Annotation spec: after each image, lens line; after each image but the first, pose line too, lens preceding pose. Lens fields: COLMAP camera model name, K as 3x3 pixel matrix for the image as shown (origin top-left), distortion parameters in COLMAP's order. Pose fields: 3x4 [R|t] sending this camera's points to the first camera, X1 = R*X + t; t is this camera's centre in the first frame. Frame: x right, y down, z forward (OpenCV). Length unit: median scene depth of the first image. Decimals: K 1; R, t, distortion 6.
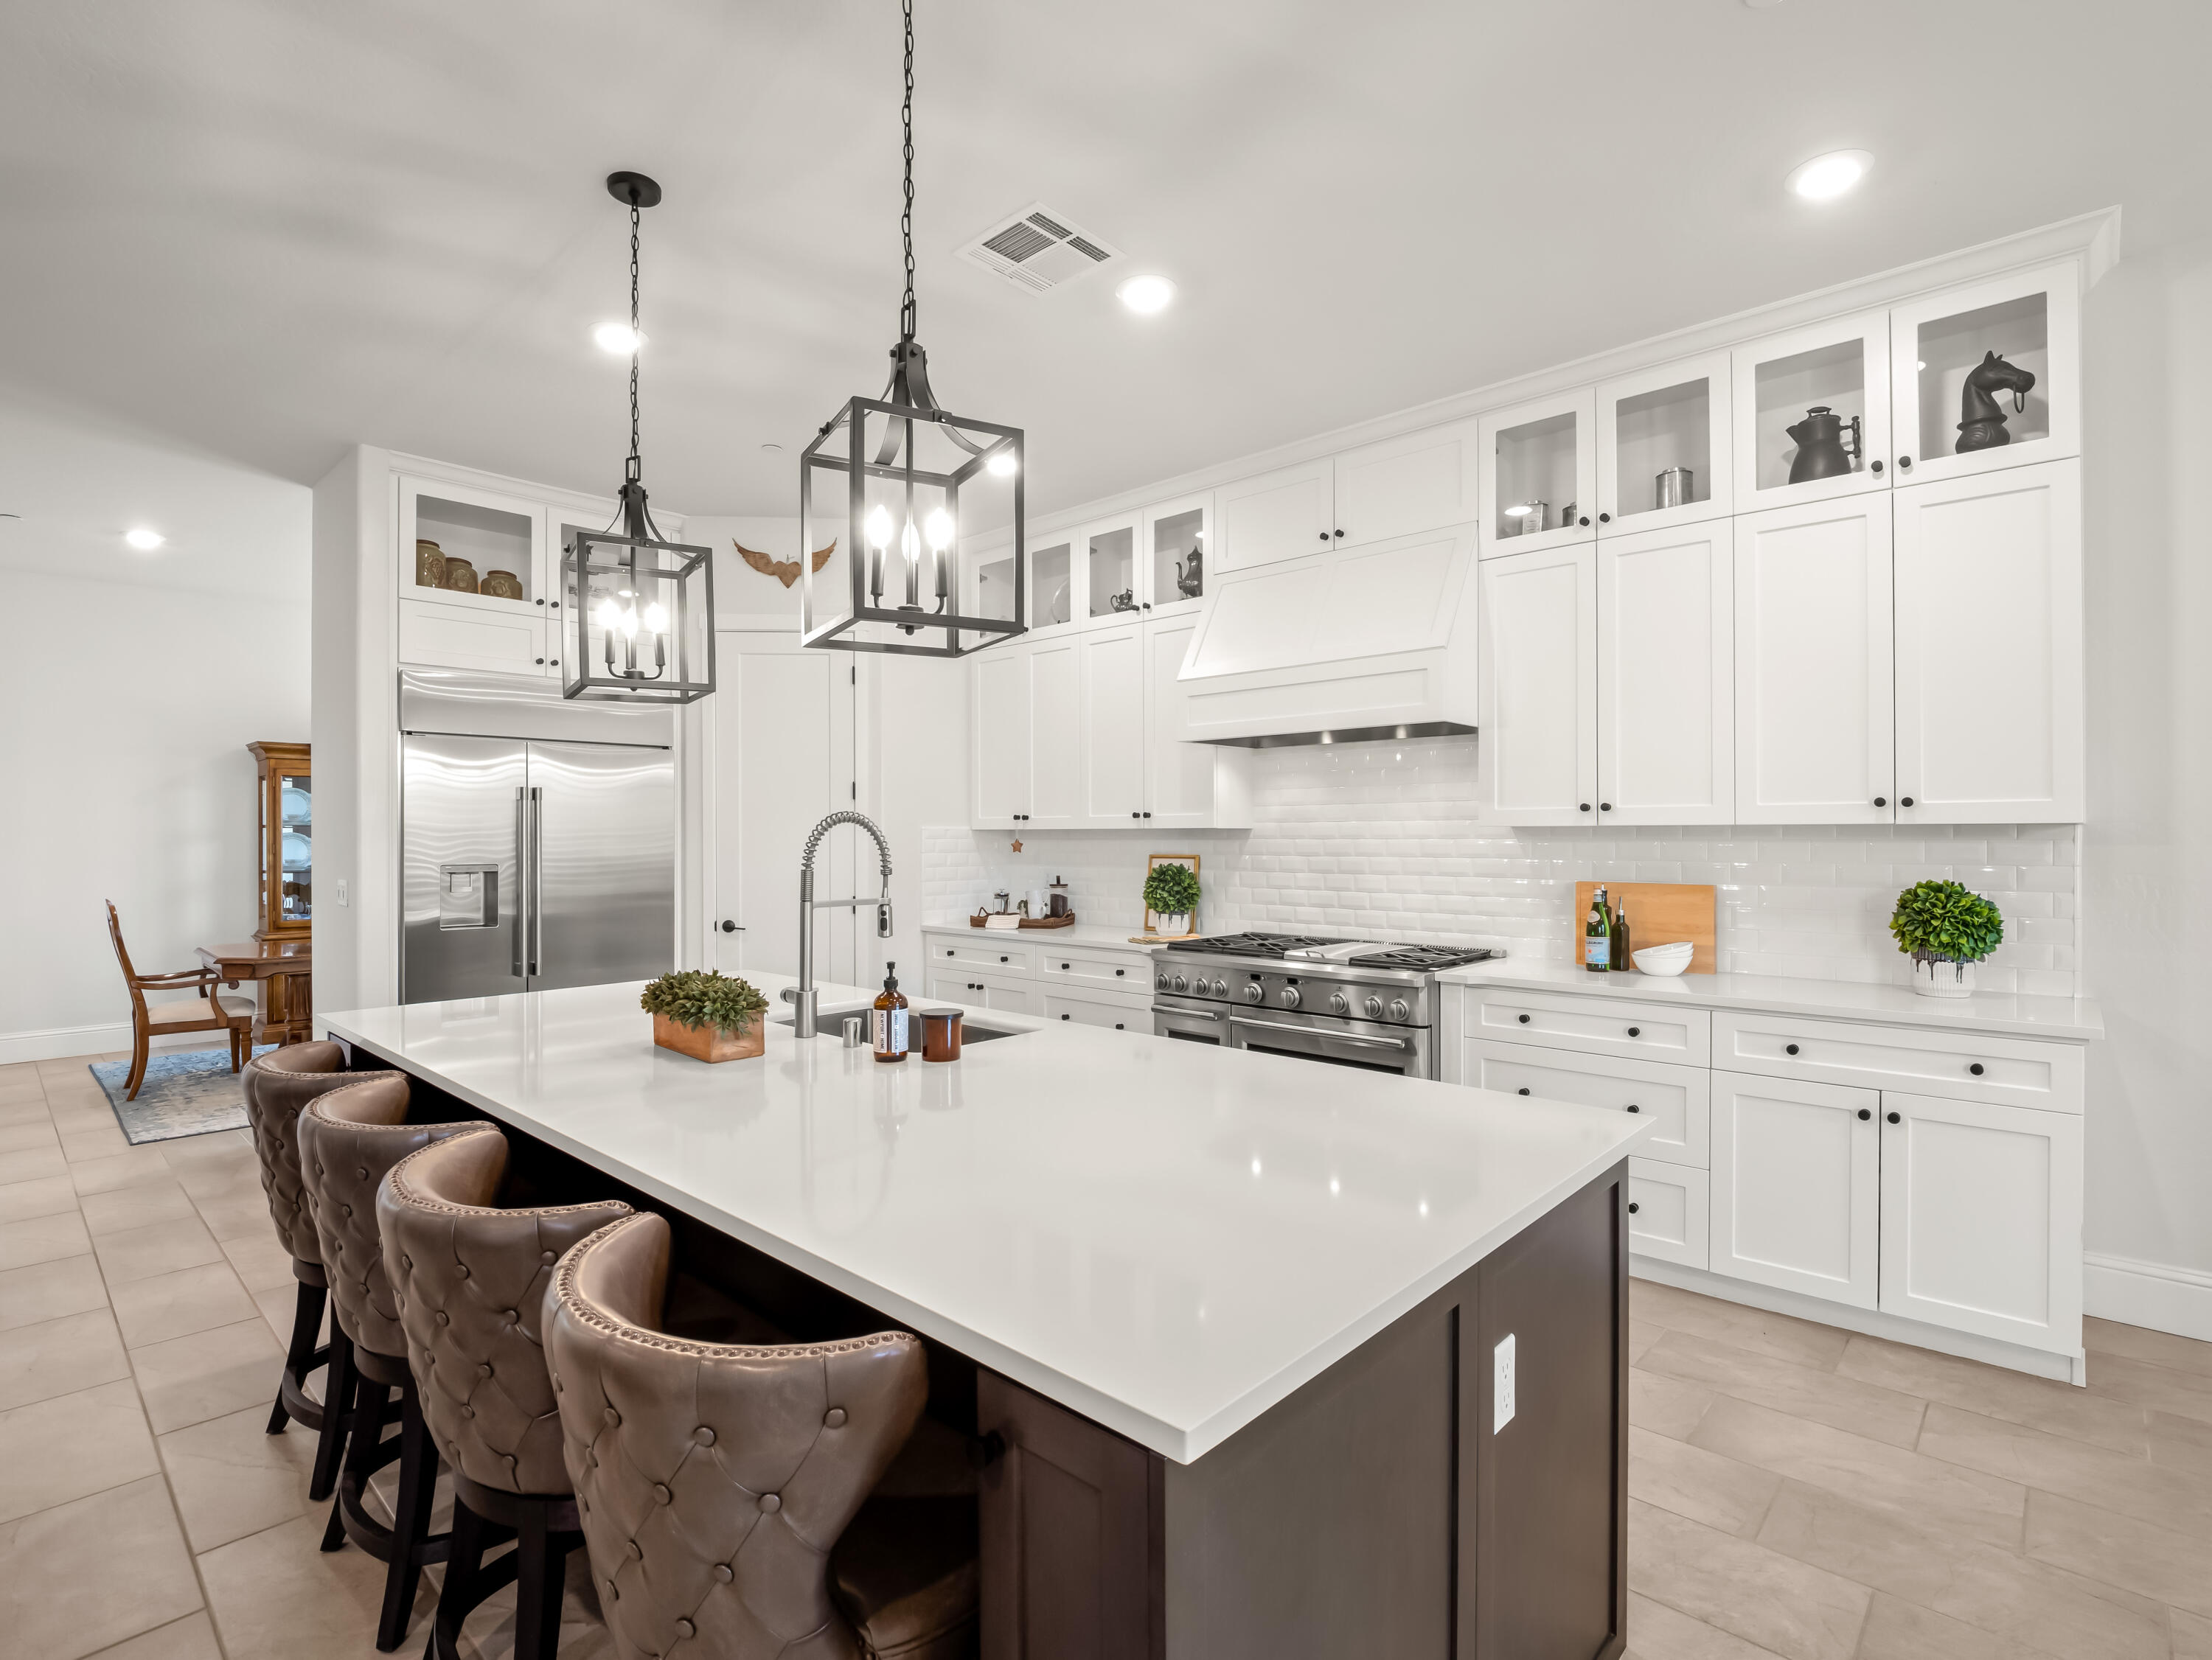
lens RADIAL K [[1067.3, 0, 1097.9], [0, 1067.3, 830.6], [0, 0, 1]] dist [-0.002732, -0.006852]
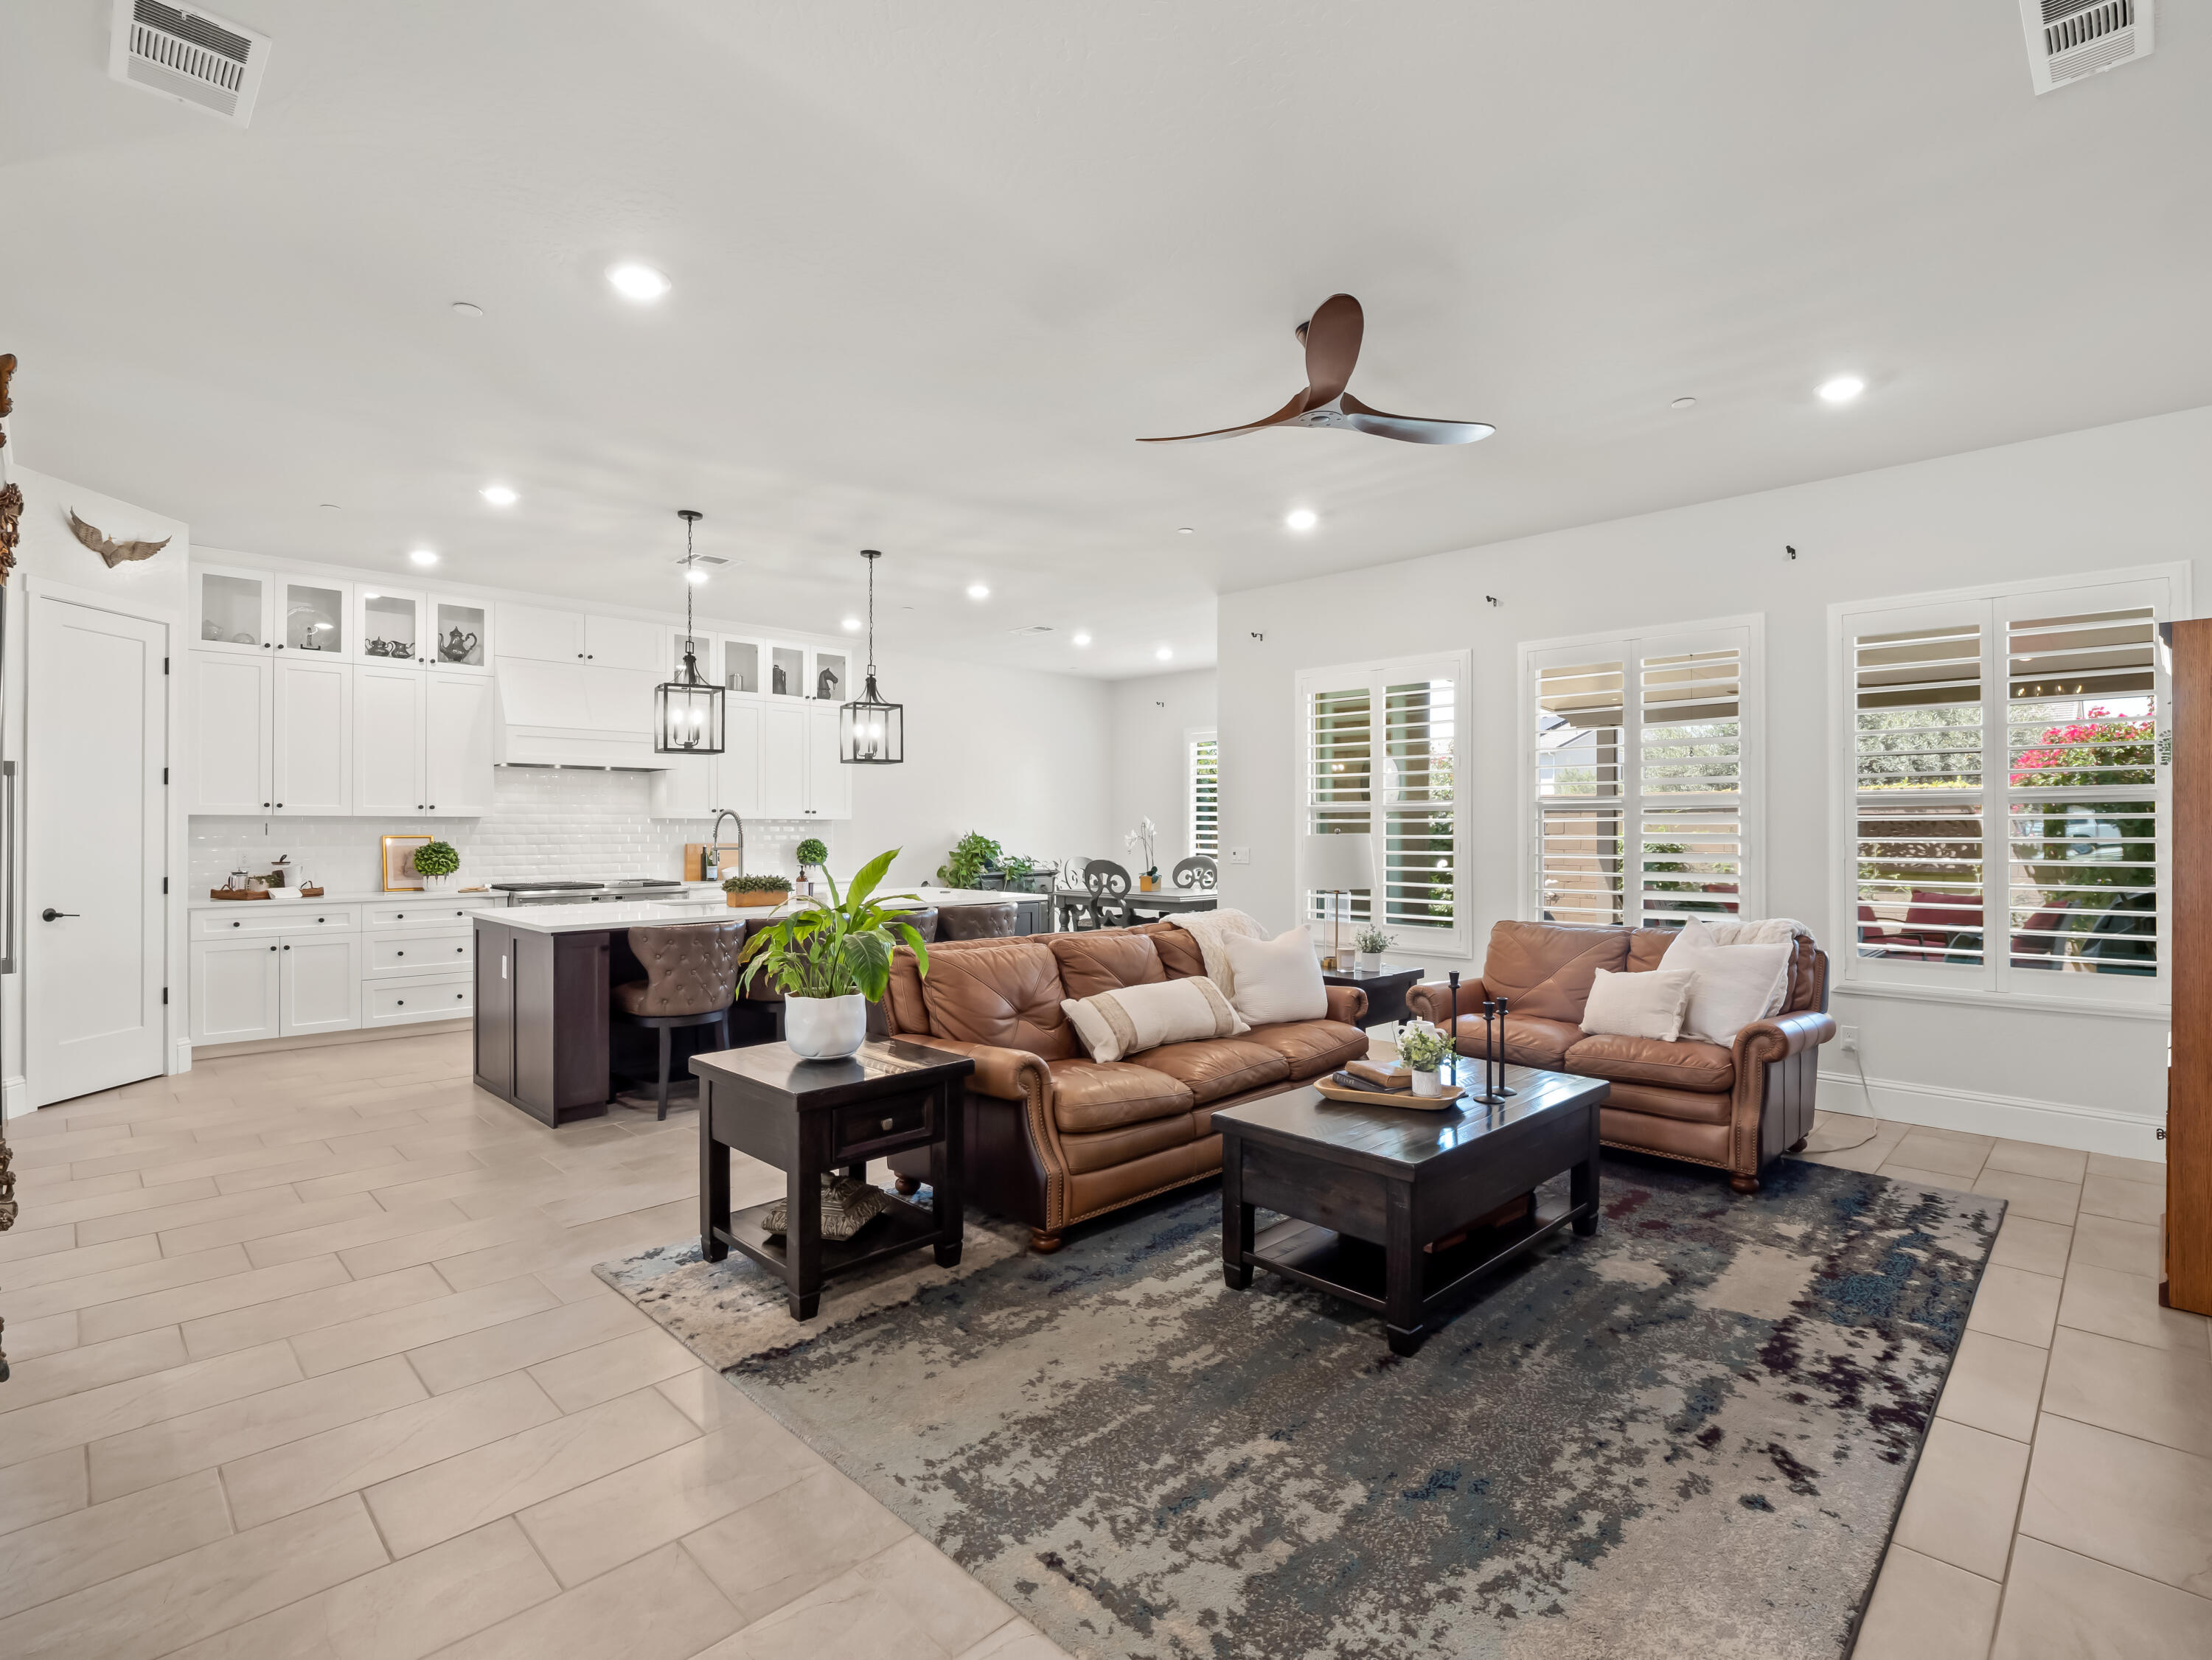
lens RADIAL K [[1058.5, 0, 1104.7], [0, 1058.5, 825.3], [0, 0, 1]] dist [-0.018943, -0.000408]
pose [[0.033813, 0.005640, 0.999412, -1.863368], [-0.004241, 0.999976, -0.005500, 0.018876], [-0.999419, -0.004052, 0.033836, 0.070124]]
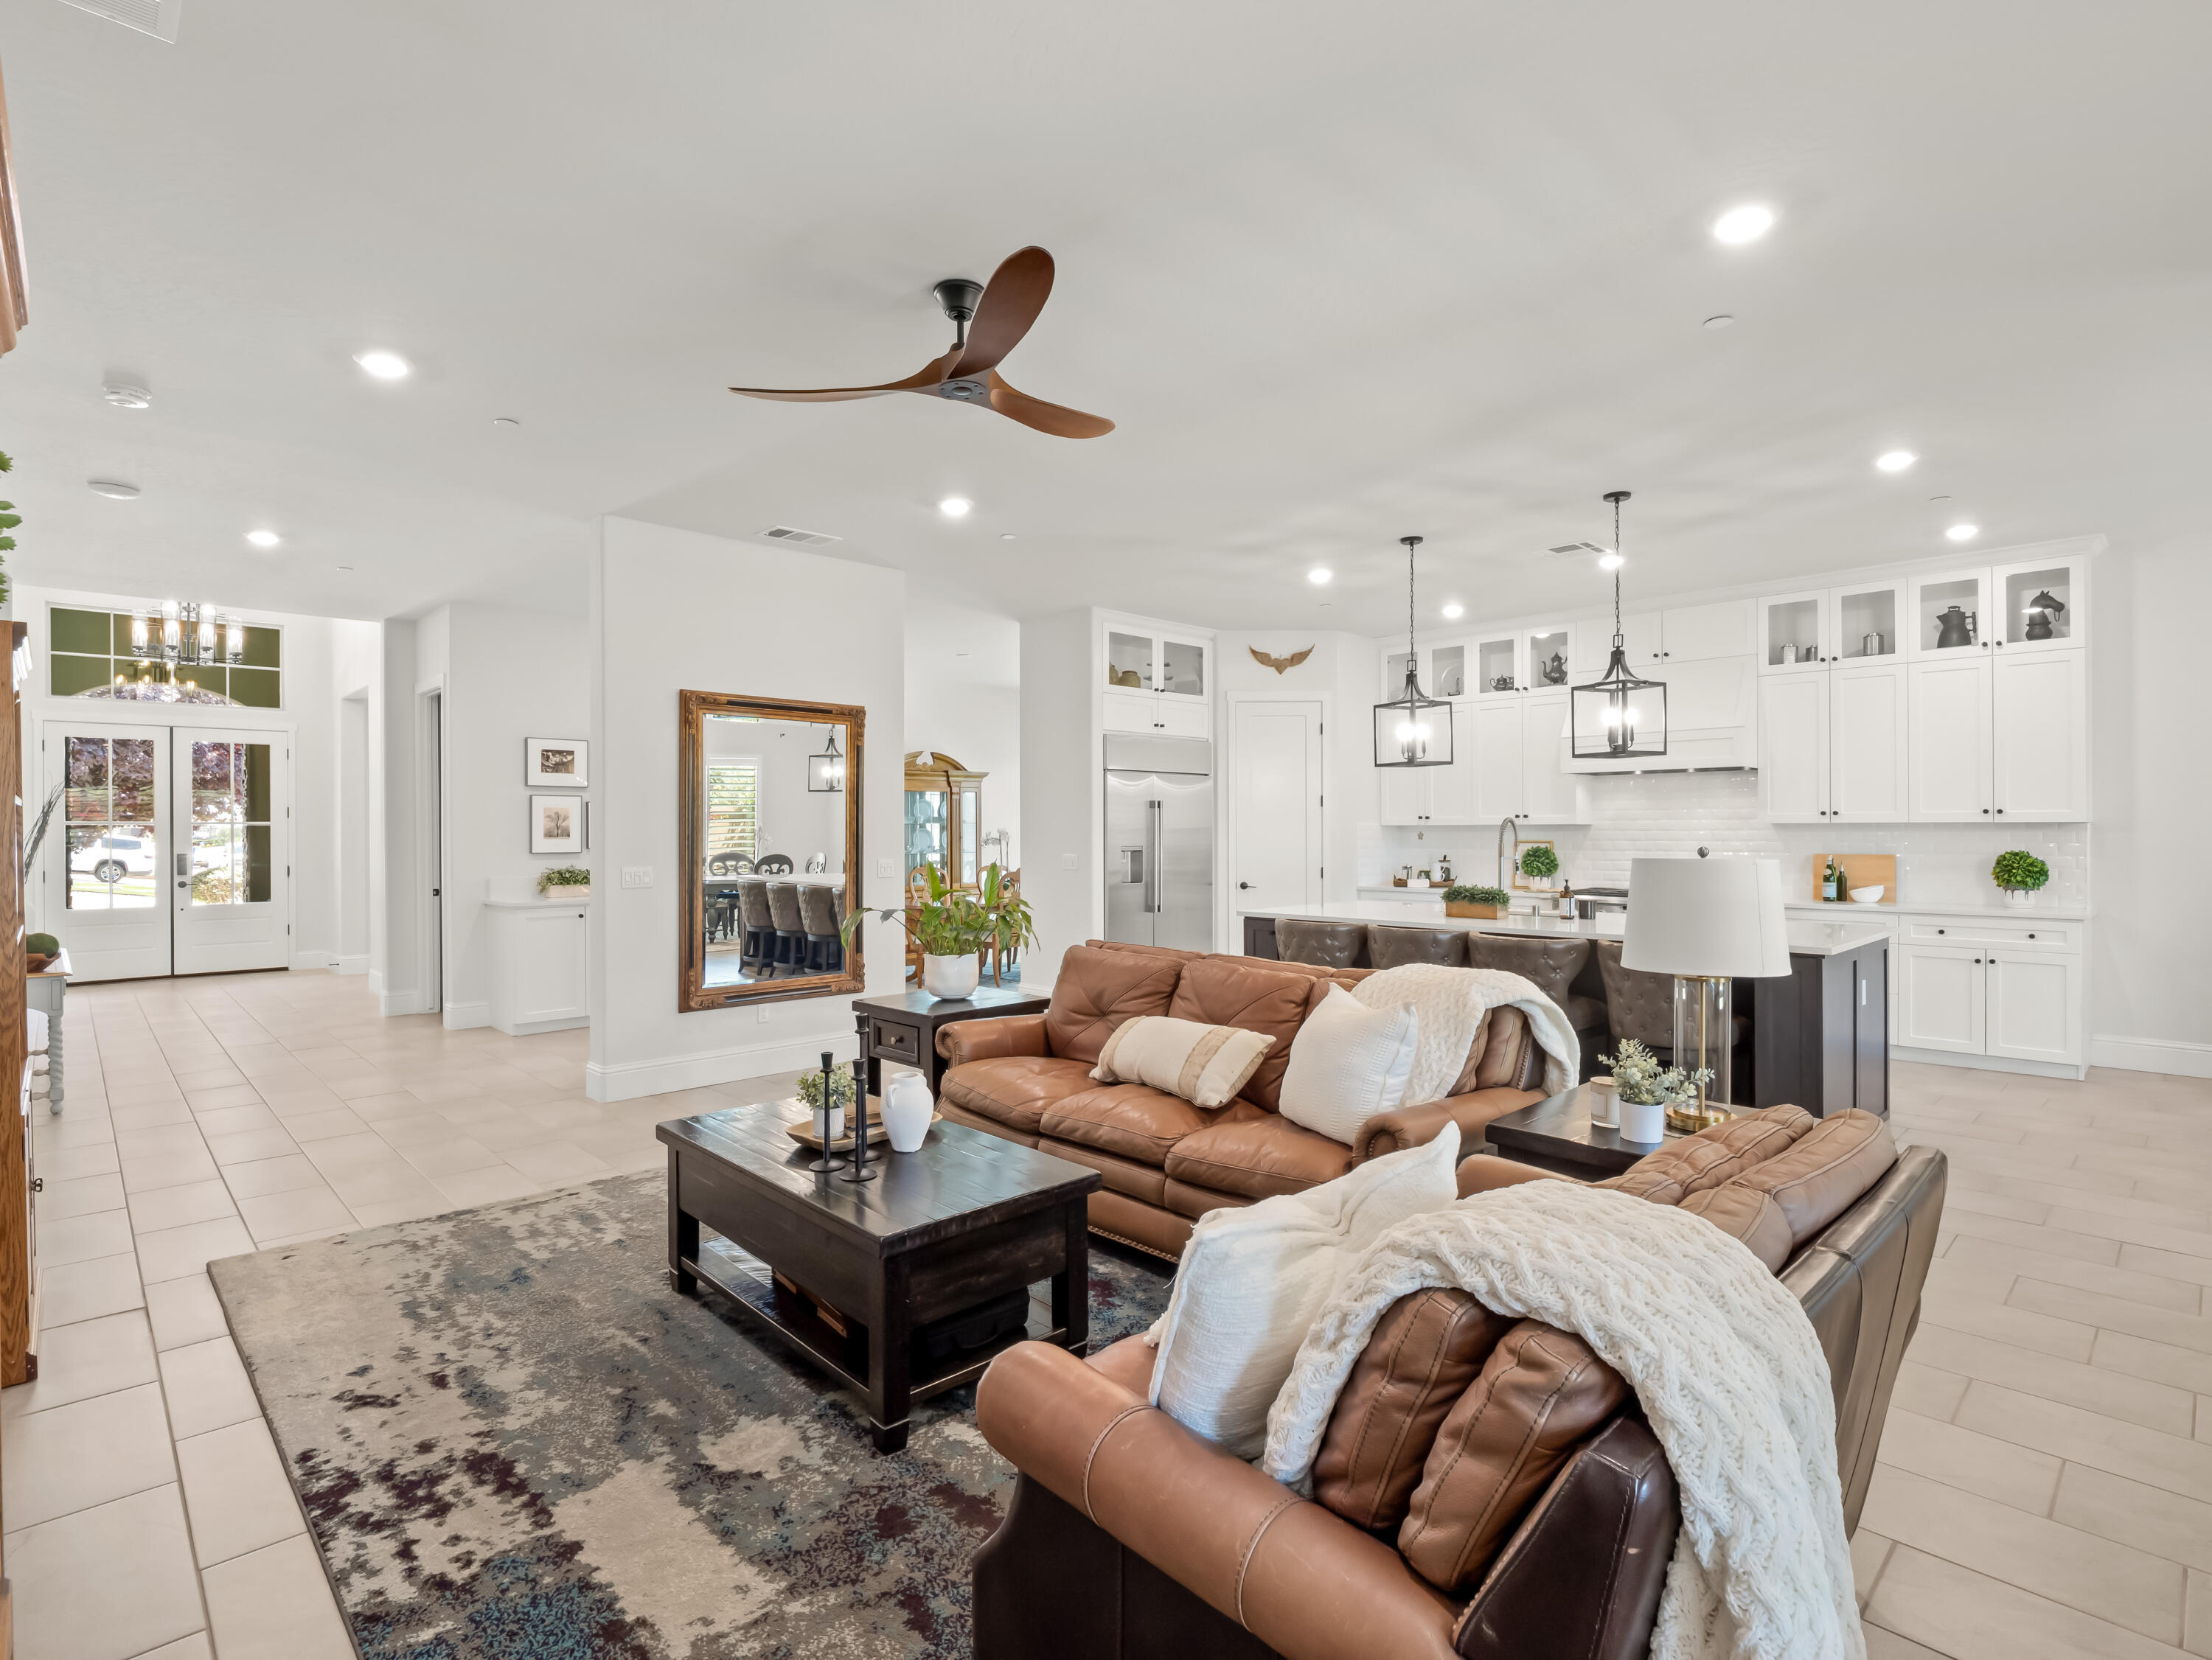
lens RADIAL K [[1101.1, 0, 1100.5], [0, 1101.1, 829.0], [0, 0, 1]] dist [-0.011839, 0.000106]
pose [[0.998527, -0.001166, -0.054241, -0.719139], [0.001281, 0.999997, 0.002082, 0.000270], [0.054238, -0.002148, 0.998526, -1.006739]]
